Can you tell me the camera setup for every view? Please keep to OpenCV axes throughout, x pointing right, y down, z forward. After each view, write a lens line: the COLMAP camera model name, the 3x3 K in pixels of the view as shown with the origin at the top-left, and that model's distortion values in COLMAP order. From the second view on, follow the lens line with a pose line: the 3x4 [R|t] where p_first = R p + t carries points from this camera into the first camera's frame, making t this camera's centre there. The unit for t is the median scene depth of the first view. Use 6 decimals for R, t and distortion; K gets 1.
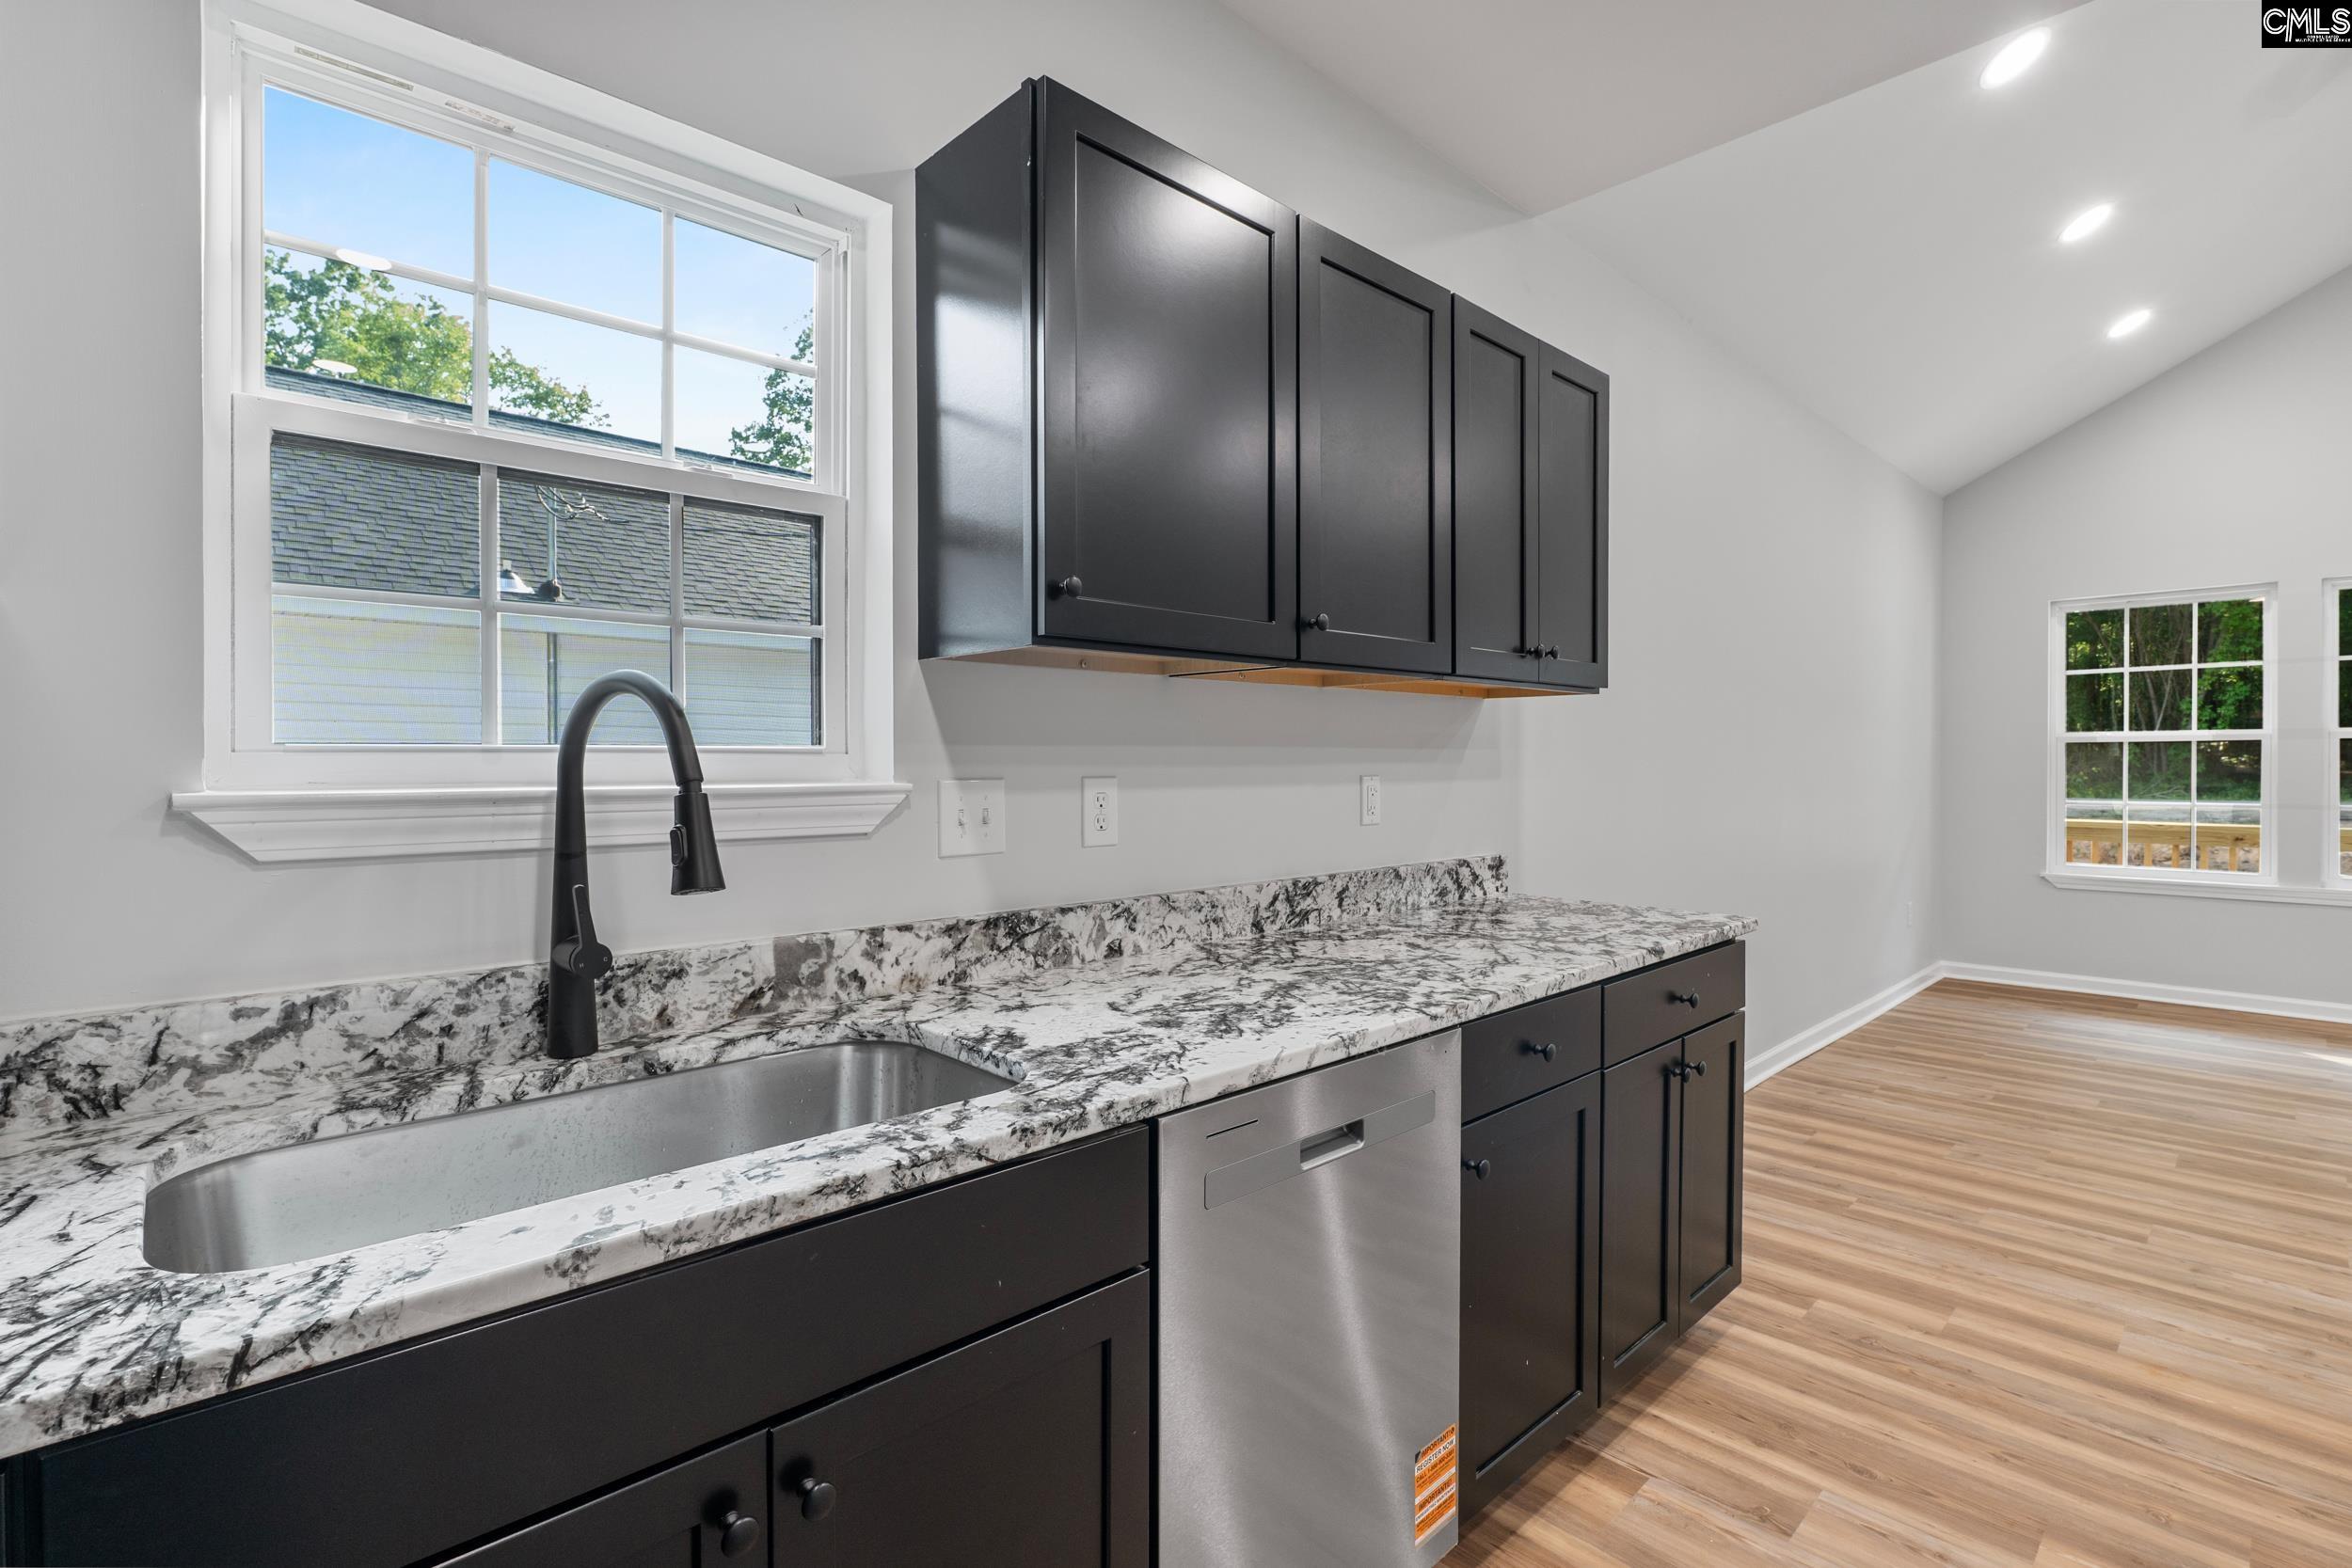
lens RADIAL K [[1058.4, 0, 1165.7], [0, 1058.4, 774.5], [0, 0, 1]] dist [-0.013269, 0.000310]
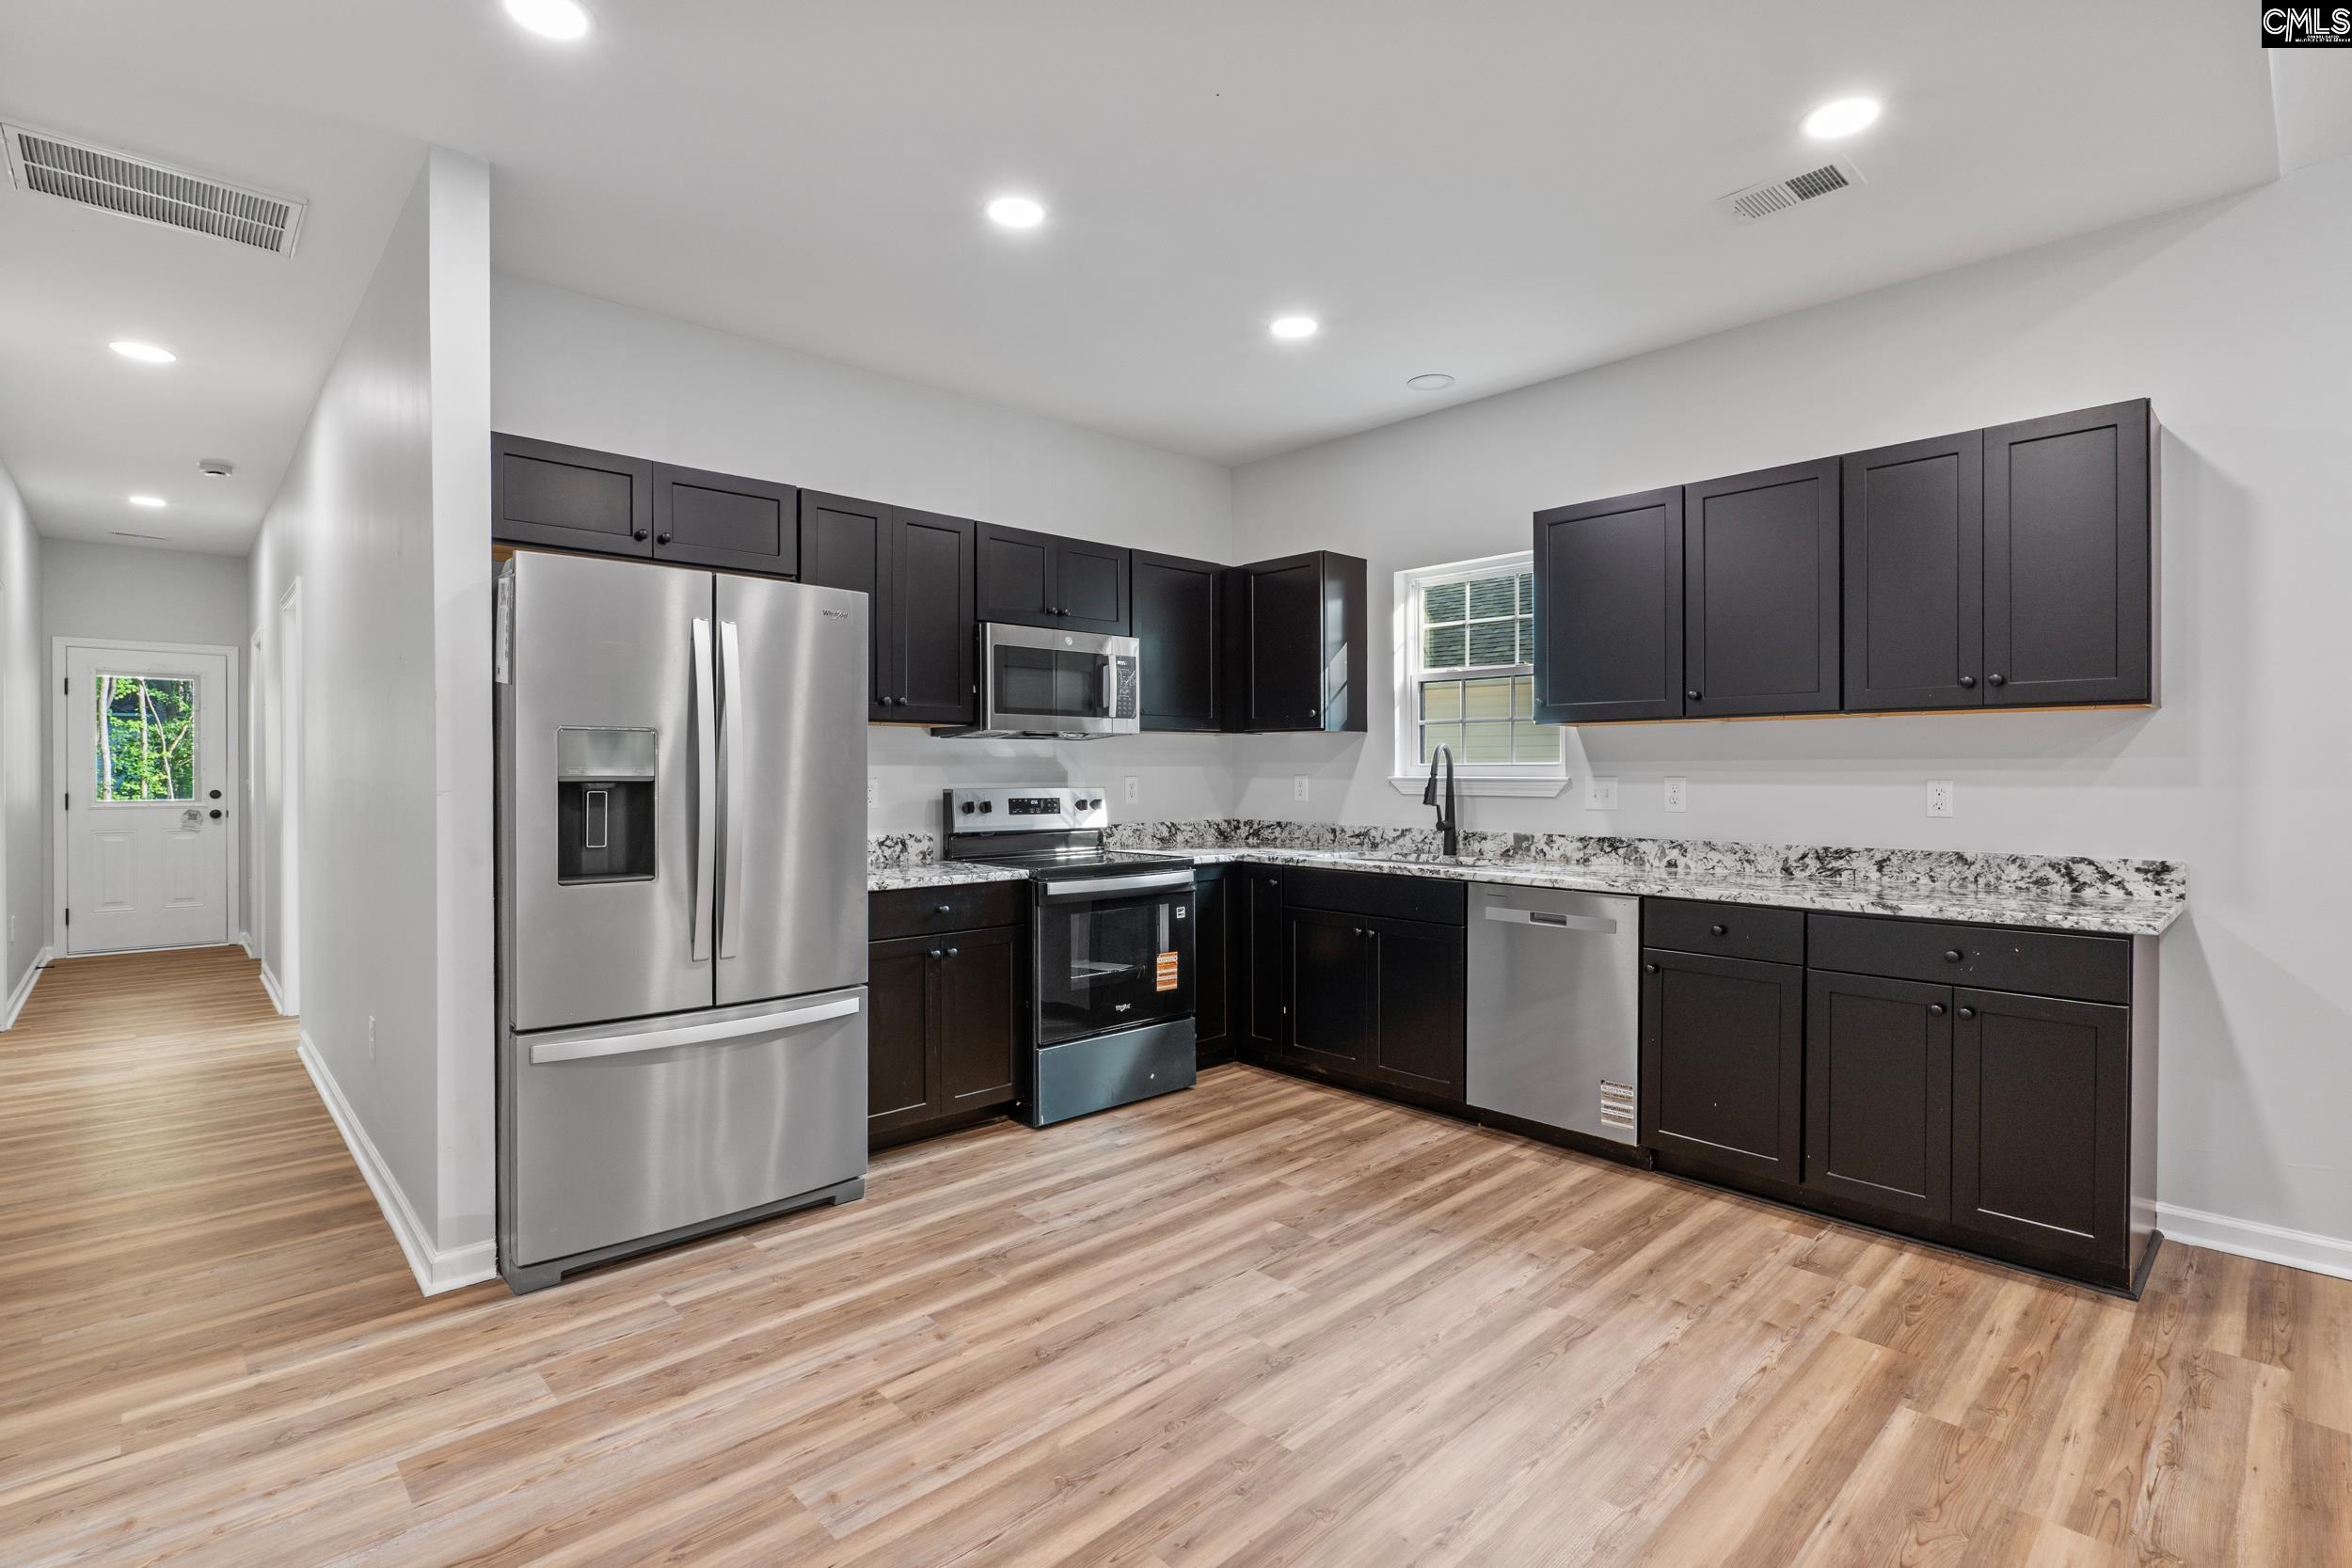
lens RADIAL K [[1105.0, 0, 1176.0], [0, 1105.0, 784.0], [0, 0, 1]] dist [-0.007927, 0.000149]
pose [[0.014472, 0.017239, -0.999747, 1.684501], [-0.008837, 0.999815, 0.017112, -0.009736], [0.999856, 0.008587, 0.014621, 0.035239]]
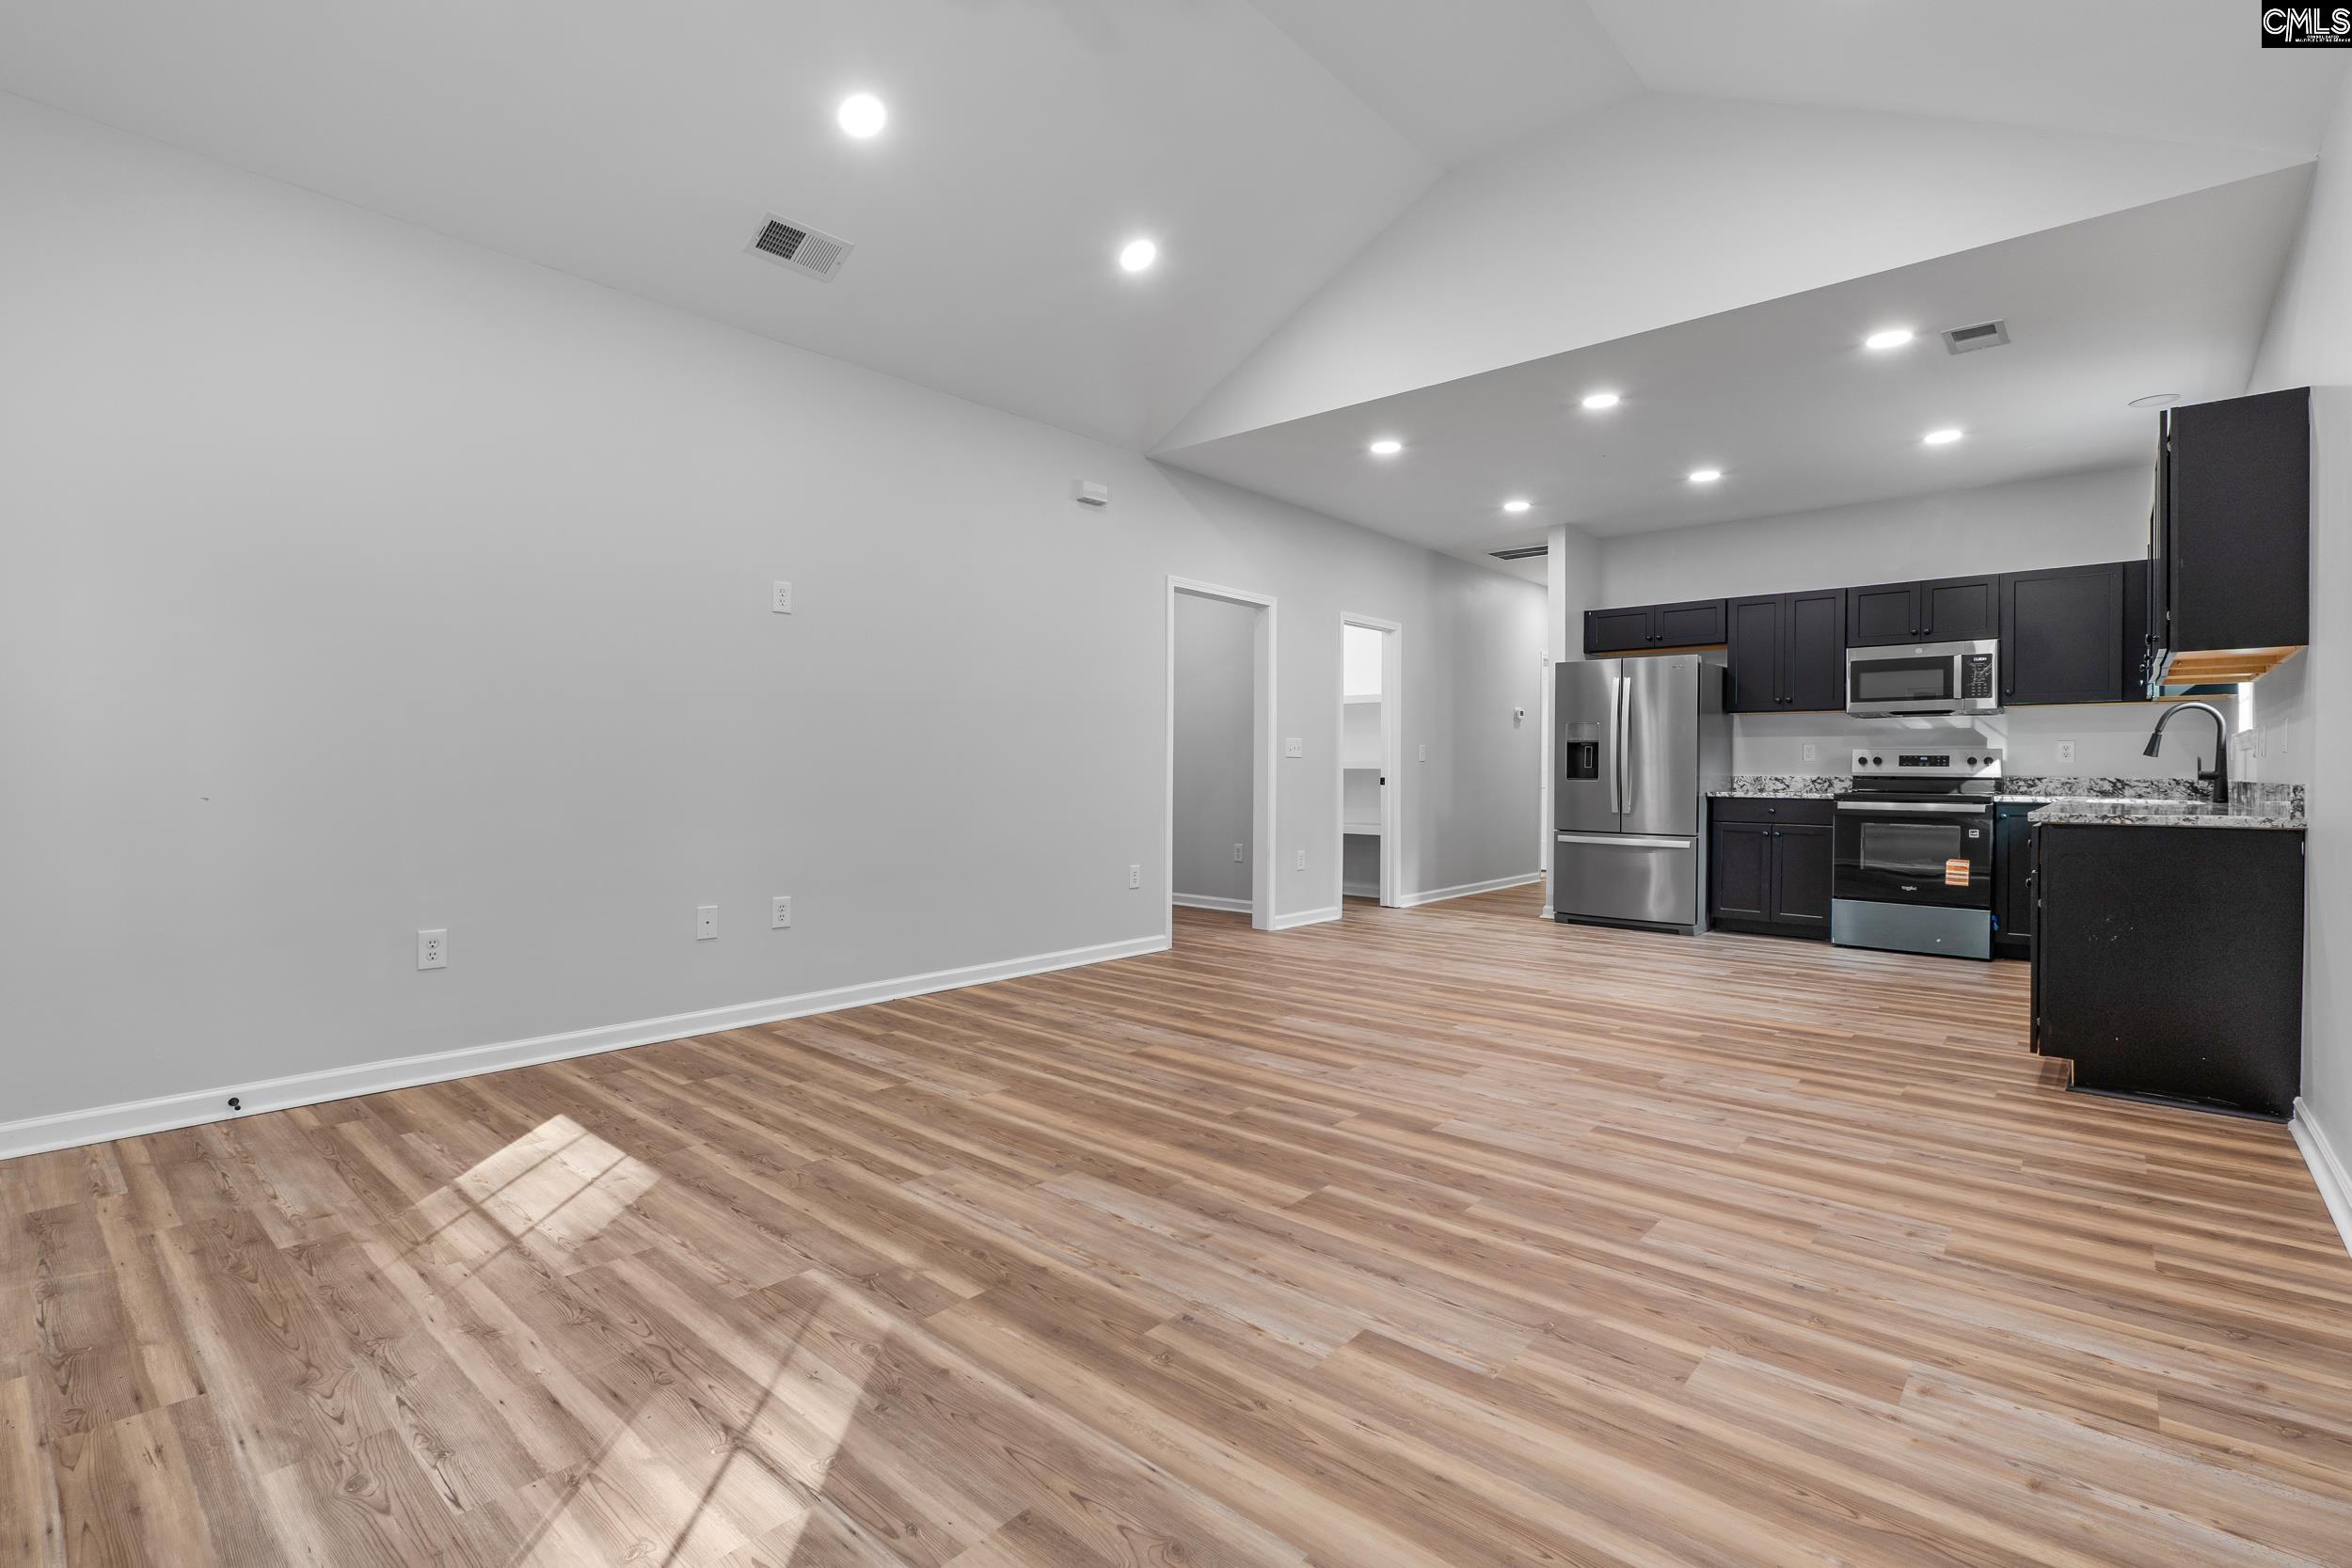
lens RADIAL K [[1076.2, 0, 1169.2], [0, 1076.2, 778.8], [0, 0, 1]] dist [-0.008685, -0.000141]
pose [[-0.994644, -0.000672, -0.103354, 2.020527], [-0.002657, 0.999815, 0.019071, 0.065337], [0.103322, 0.019243, -0.994462, 2.492753]]
